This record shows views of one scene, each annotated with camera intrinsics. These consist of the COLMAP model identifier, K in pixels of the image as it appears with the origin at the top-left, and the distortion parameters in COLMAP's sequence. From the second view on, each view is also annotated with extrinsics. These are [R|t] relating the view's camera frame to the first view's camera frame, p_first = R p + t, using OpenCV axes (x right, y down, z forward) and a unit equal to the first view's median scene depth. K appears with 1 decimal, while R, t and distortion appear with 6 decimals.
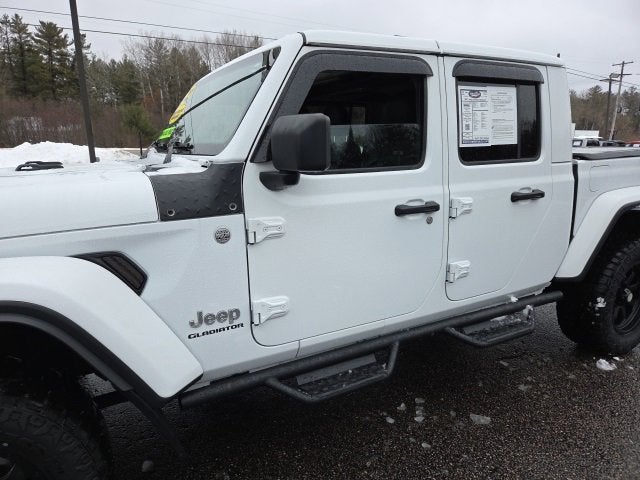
lens RADIAL K [[424.7, 0, 317.3], [0, 424.7, 241.4], [0, 0, 1]] dist [0.080449, -0.068009]
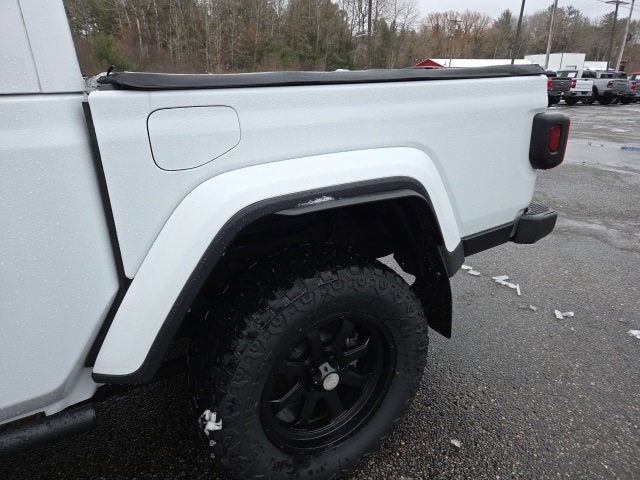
lens RADIAL K [[424.7, 0, 314.1], [0, 424.7, 237.2], [0, 0, 1]] dist [0.082286, -0.068832]
pose [[0.999900, -0.001852, -0.013985, 0.984575], [0.003622, 0.991813, 0.127644, -0.133002], [0.013634, -0.127682, 0.991721, 0.752155]]
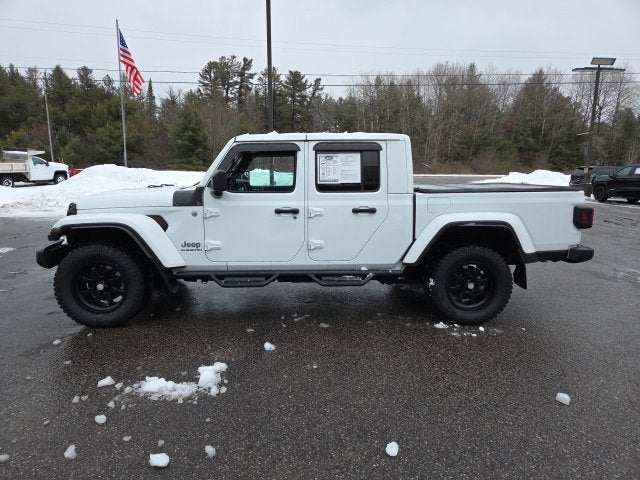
lens RADIAL K [[424.7, 0, 317.3], [0, 424.7, 241.4], [0, 0, 1]] dist [0.080449, -0.068009]
pose [[0.888358, 0.088421, -0.450557, 1.254212], [-0.113941, 0.993041, -0.029775, 0.112099], [0.444789, 0.077788, 0.892251, -0.771748]]
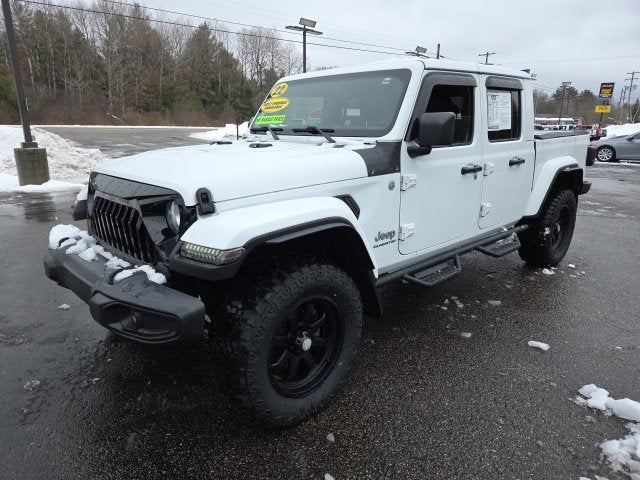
lens RADIAL K [[424.7, 0, 314.1], [0, 424.7, 237.2], [0, 0, 1]] dist [0.082286, -0.068832]
pose [[0.971658, -0.052709, 0.230438, -0.679465], [0.044156, 0.998136, 0.042120, 0.078274], [-0.232228, -0.030751, 0.972175, -0.418422]]
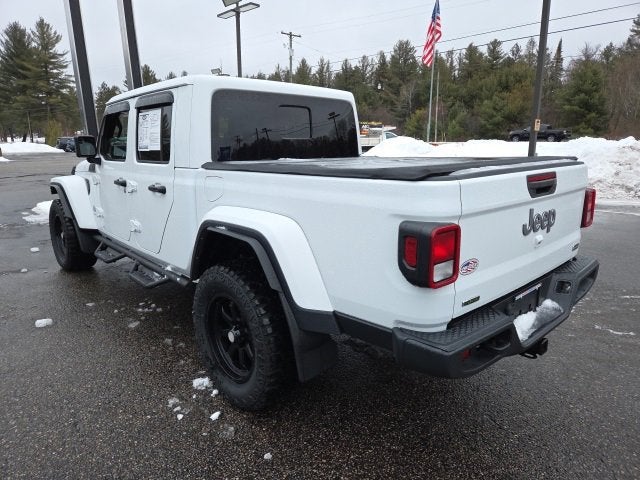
lens RADIAL K [[424.7, 0, 314.1], [0, 424.7, 237.2], [0, 0, 1]] dist [0.082286, -0.068832]
pose [[0.212484, 0.218629, -0.952393, 2.089591], [-0.213418, 0.961503, 0.173105, -0.327956], [0.953574, 0.166475, 0.250963, 1.273787]]
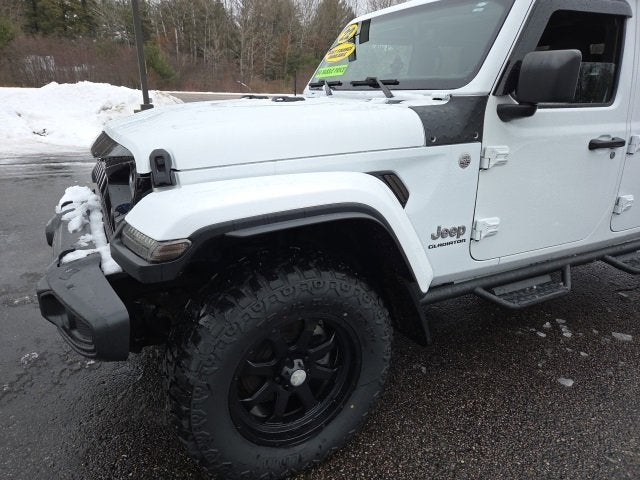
lens RADIAL K [[424.7, 0, 314.1], [0, 424.7, 237.2], [0, 0, 1]] dist [0.082286, -0.068832]
pose [[0.999187, 0.030386, -0.026481, -0.439748], [-0.027431, 0.994032, 0.105582, 0.059202], [0.029531, -0.104770, 0.994058, -0.138420]]
